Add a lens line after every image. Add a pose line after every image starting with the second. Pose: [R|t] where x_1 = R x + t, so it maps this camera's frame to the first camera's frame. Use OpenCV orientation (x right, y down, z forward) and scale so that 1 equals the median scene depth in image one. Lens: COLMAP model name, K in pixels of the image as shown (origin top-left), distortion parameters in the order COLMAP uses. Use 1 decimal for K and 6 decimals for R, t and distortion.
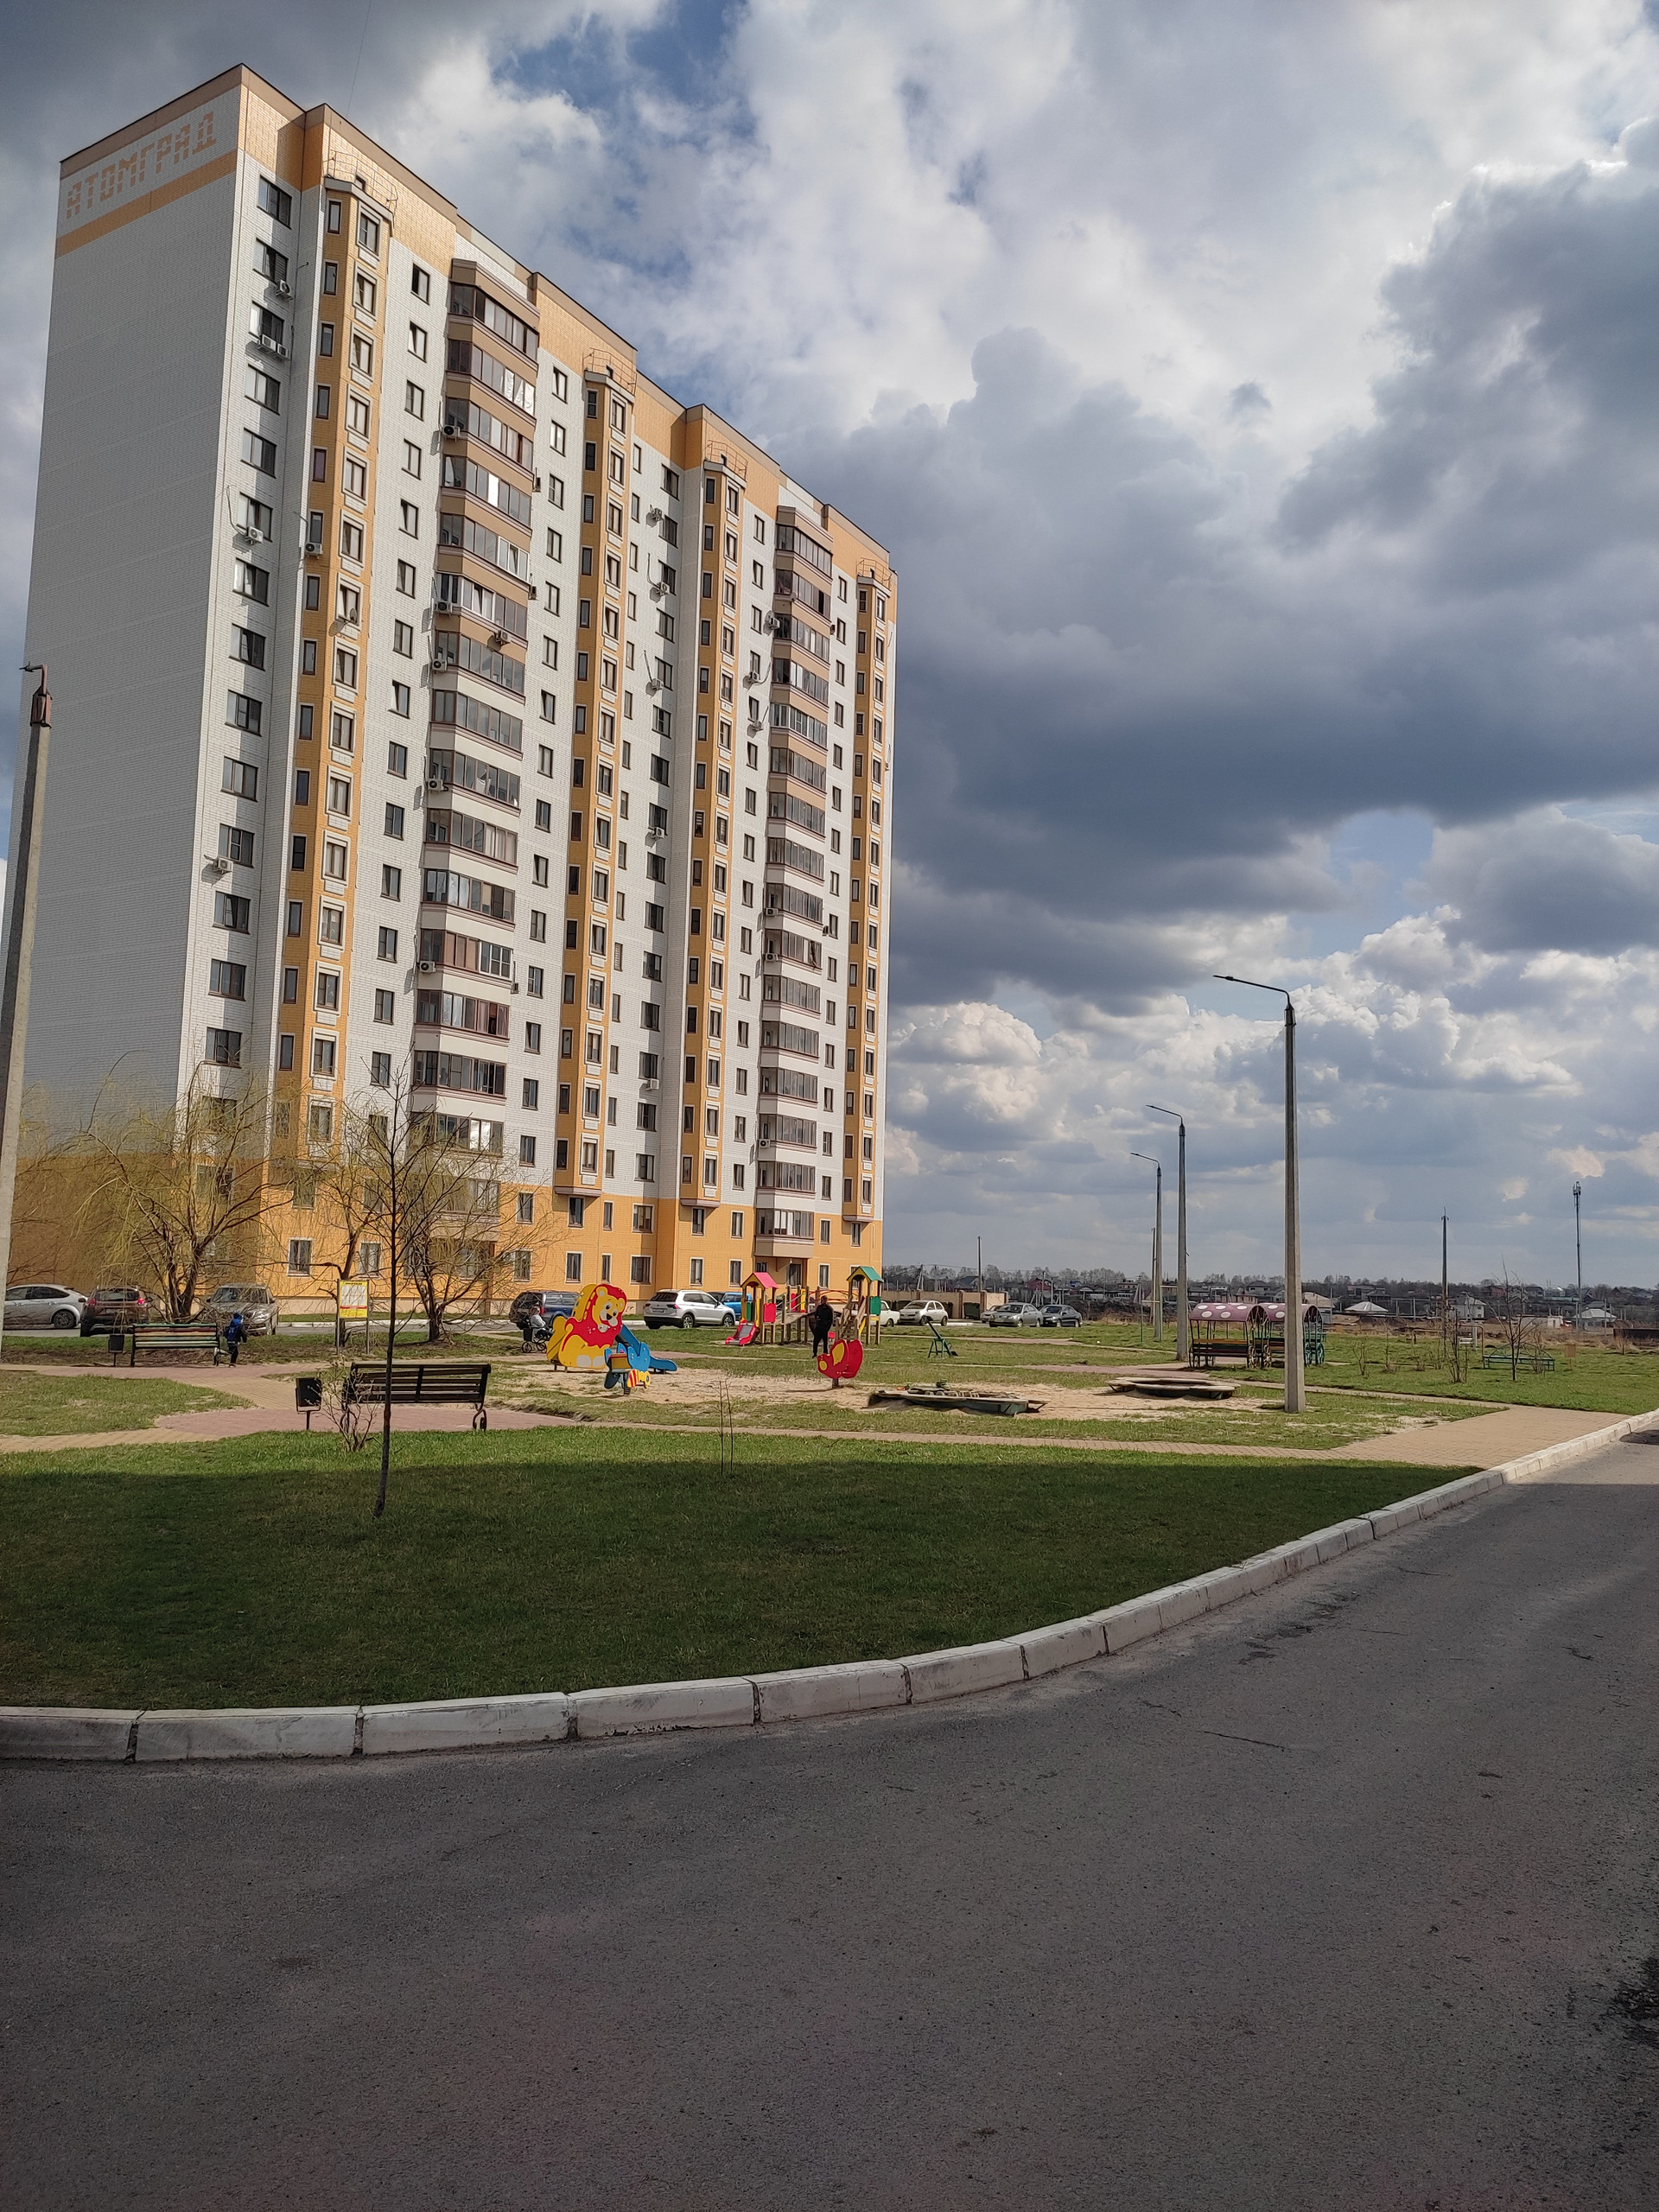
lens RADIAL K [[1715.6, 0, 829.5], [0, 1715.6, 1106.0], [0, 0, 1]] dist [0.043053, -0.000056]
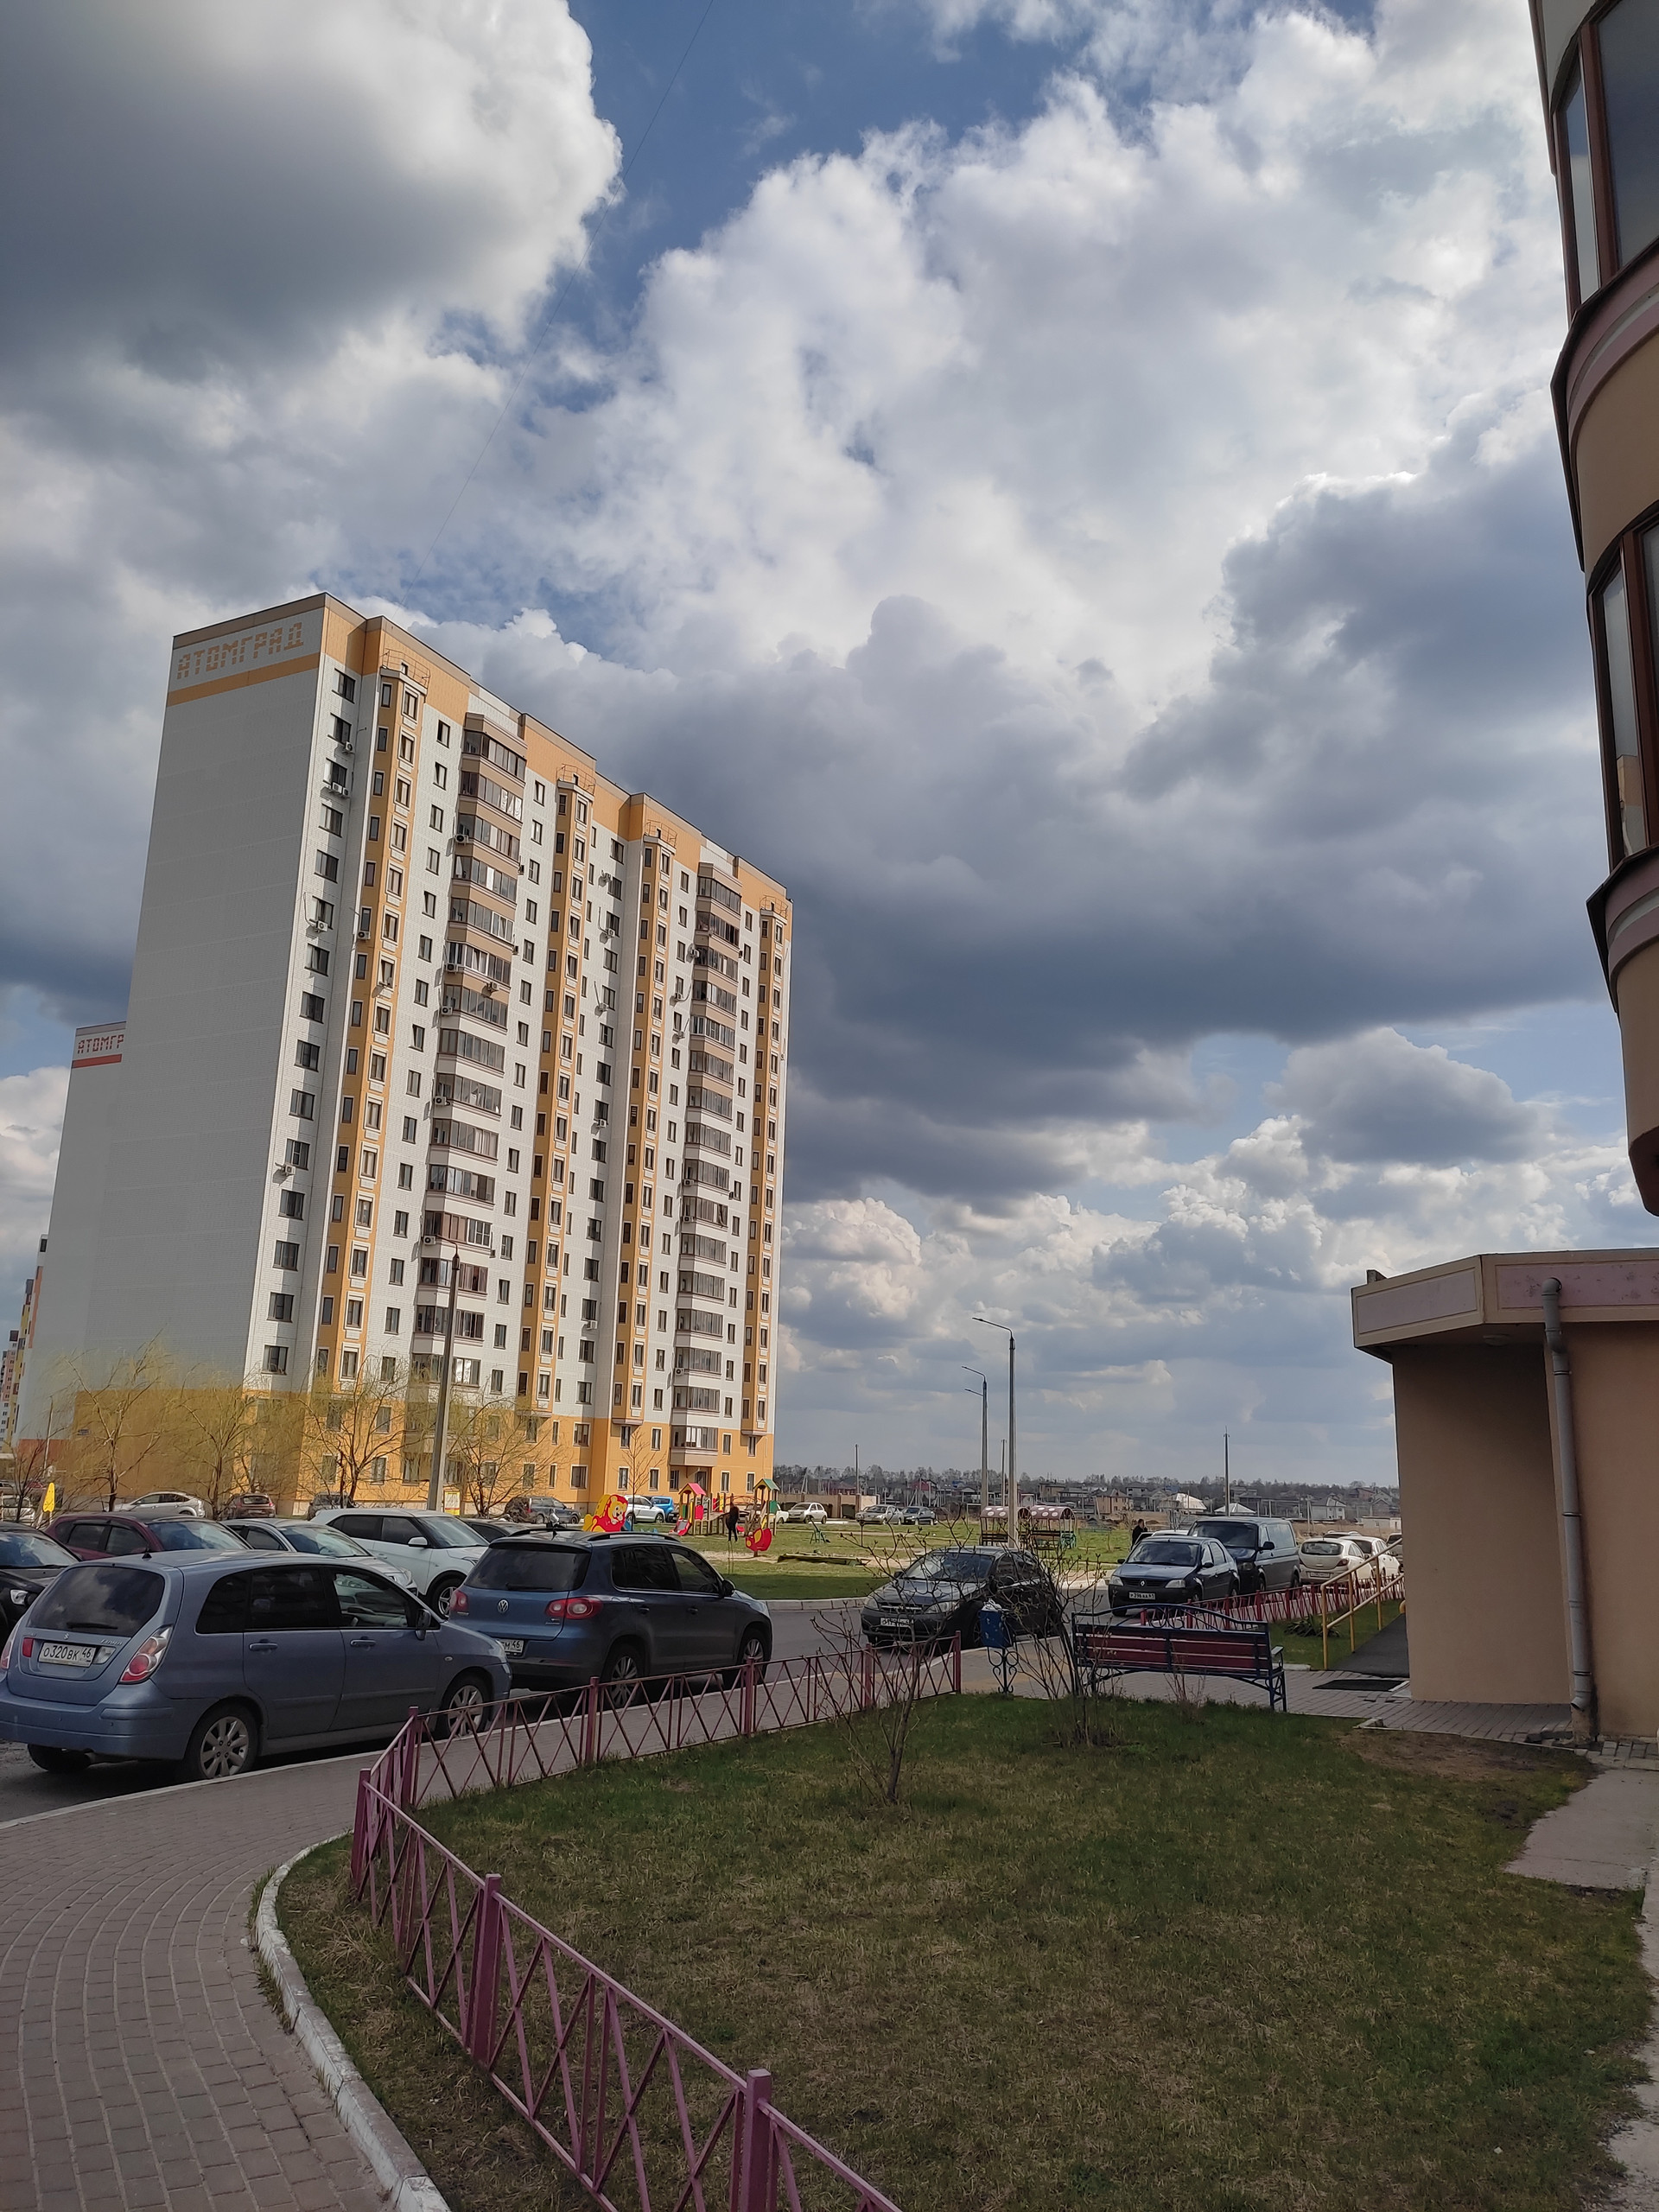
lens RADIAL K [[1715.6, 0, 829.5], [0, 1715.6, 1106.0], [0, 0, 1]] dist [0.043053, -0.000056]
pose [[0.997611, 0.016447, 0.067097, -0.017561], [-0.008796, 0.993582, -0.112775, -0.031041], [-0.068521, 0.111915, 0.991353, -0.261487]]
